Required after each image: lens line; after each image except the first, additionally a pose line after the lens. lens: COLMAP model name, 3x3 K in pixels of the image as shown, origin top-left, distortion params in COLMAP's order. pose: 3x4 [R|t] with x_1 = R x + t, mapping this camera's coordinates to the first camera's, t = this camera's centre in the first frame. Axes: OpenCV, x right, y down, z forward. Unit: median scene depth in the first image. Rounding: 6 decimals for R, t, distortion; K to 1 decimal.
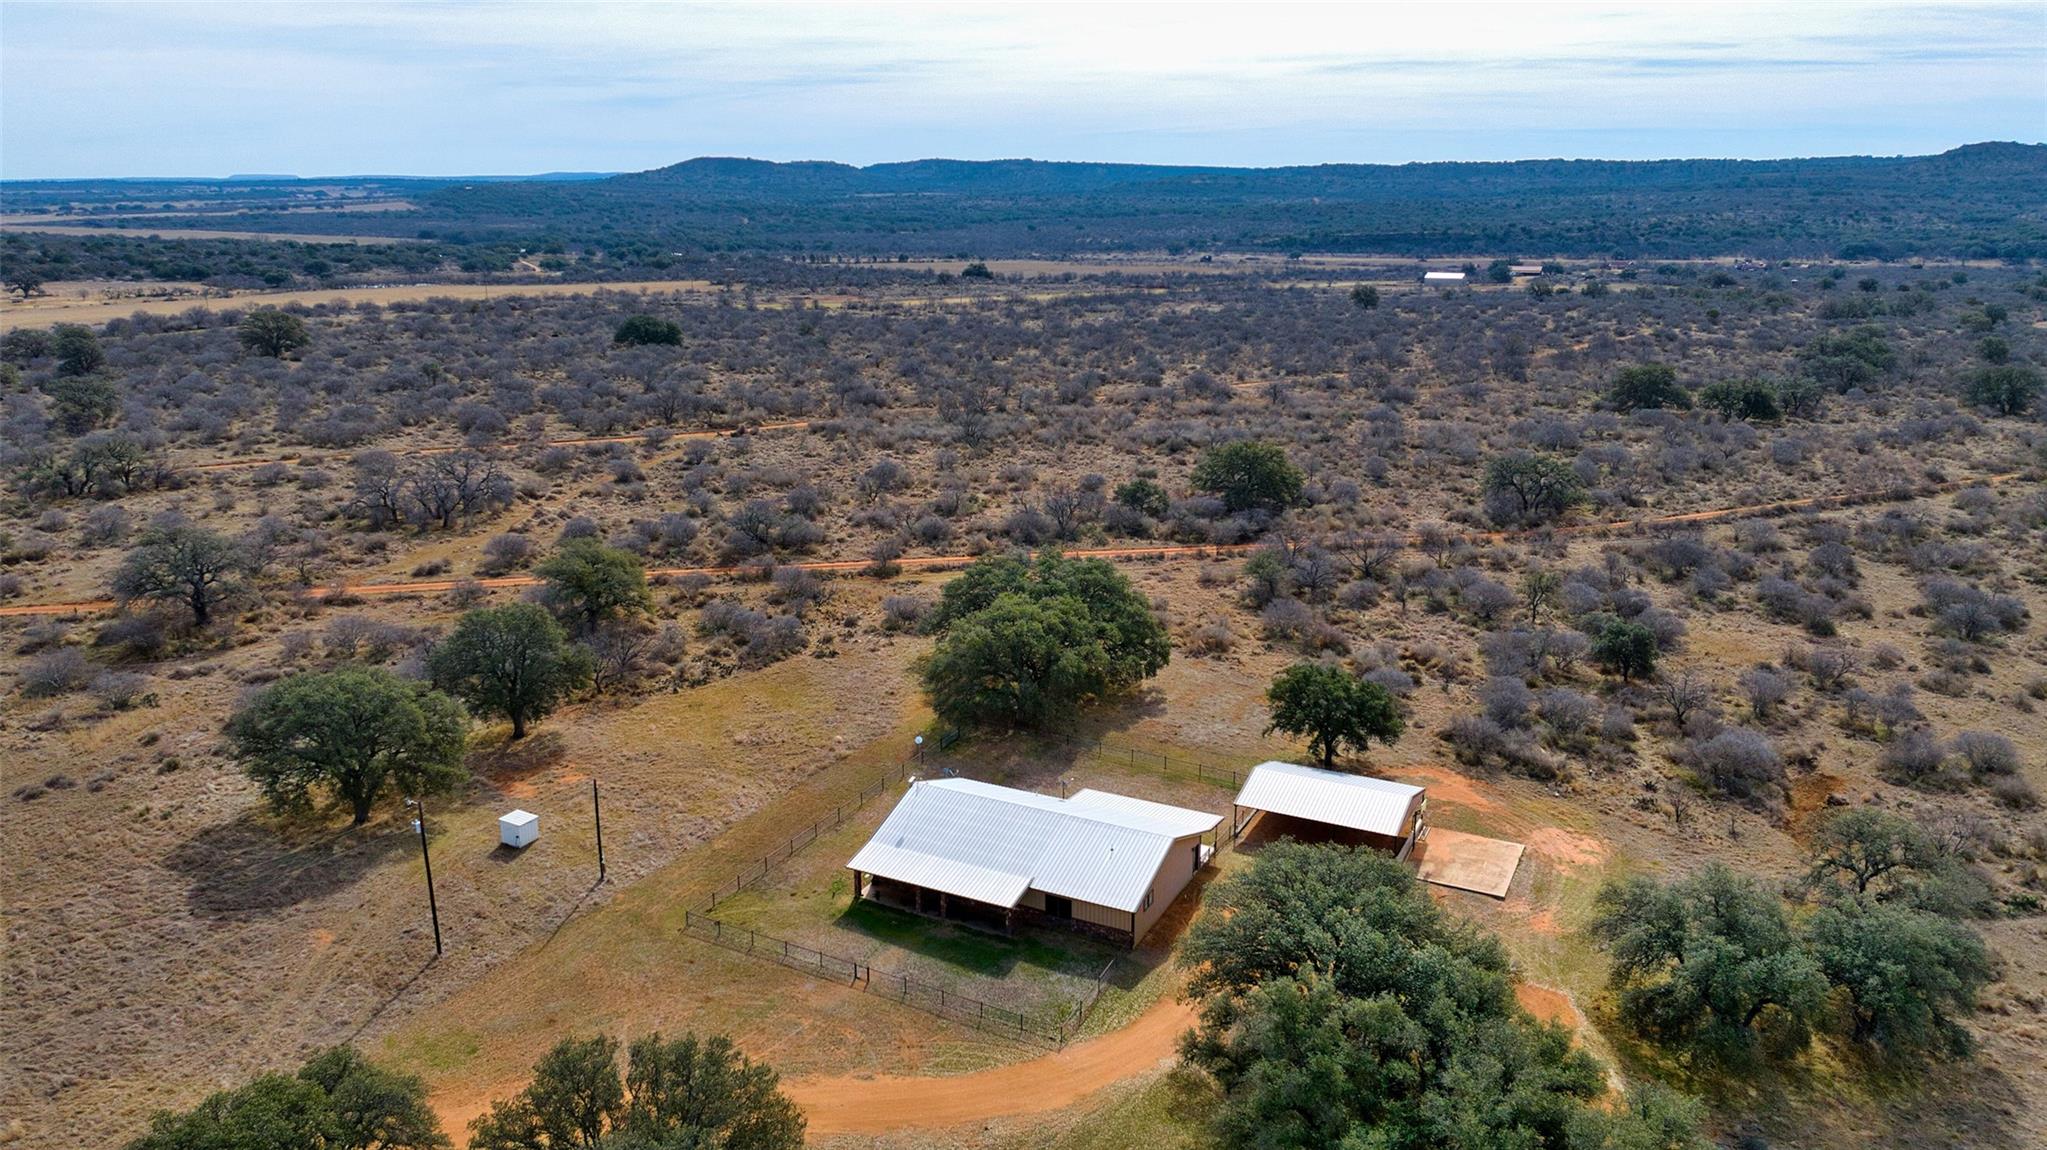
lens RADIAL K [[1426.9, 0, 1023.5], [0, 1426.9, 575.0], [0, 0, 1]] dist [0.033586, -0.039506]
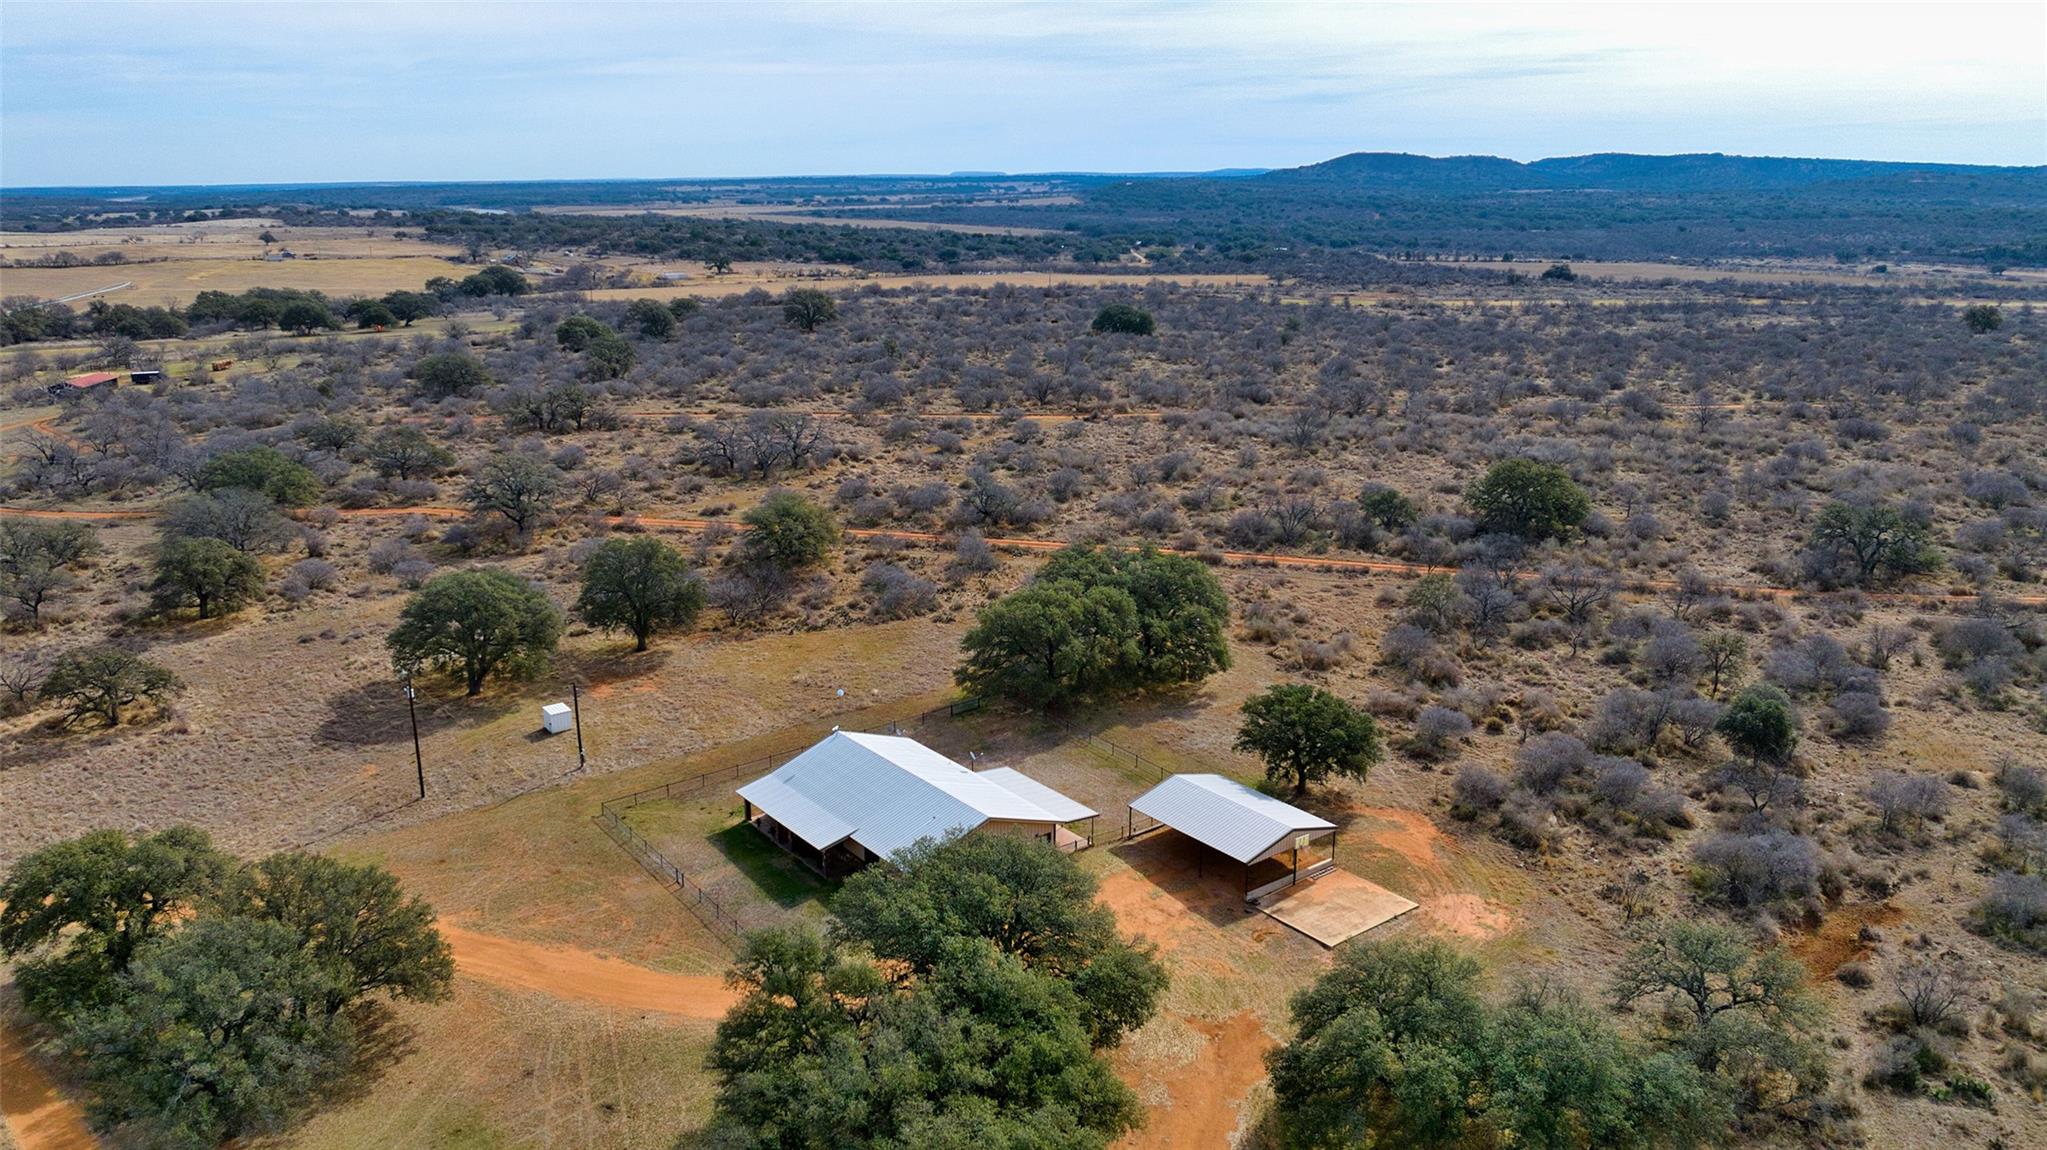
lens RADIAL K [[1438.8, 0, 1023.5], [0, 1438.8, 575.0], [0, 0, 1]] dist [0.003402, -0.048213]
pose [[0.907722, 0.112504, -0.404207, 0.288806], [-0.111813, 0.993405, 0.025400, -0.009733], [0.404398, 0.022139, 0.914315, 0.033899]]
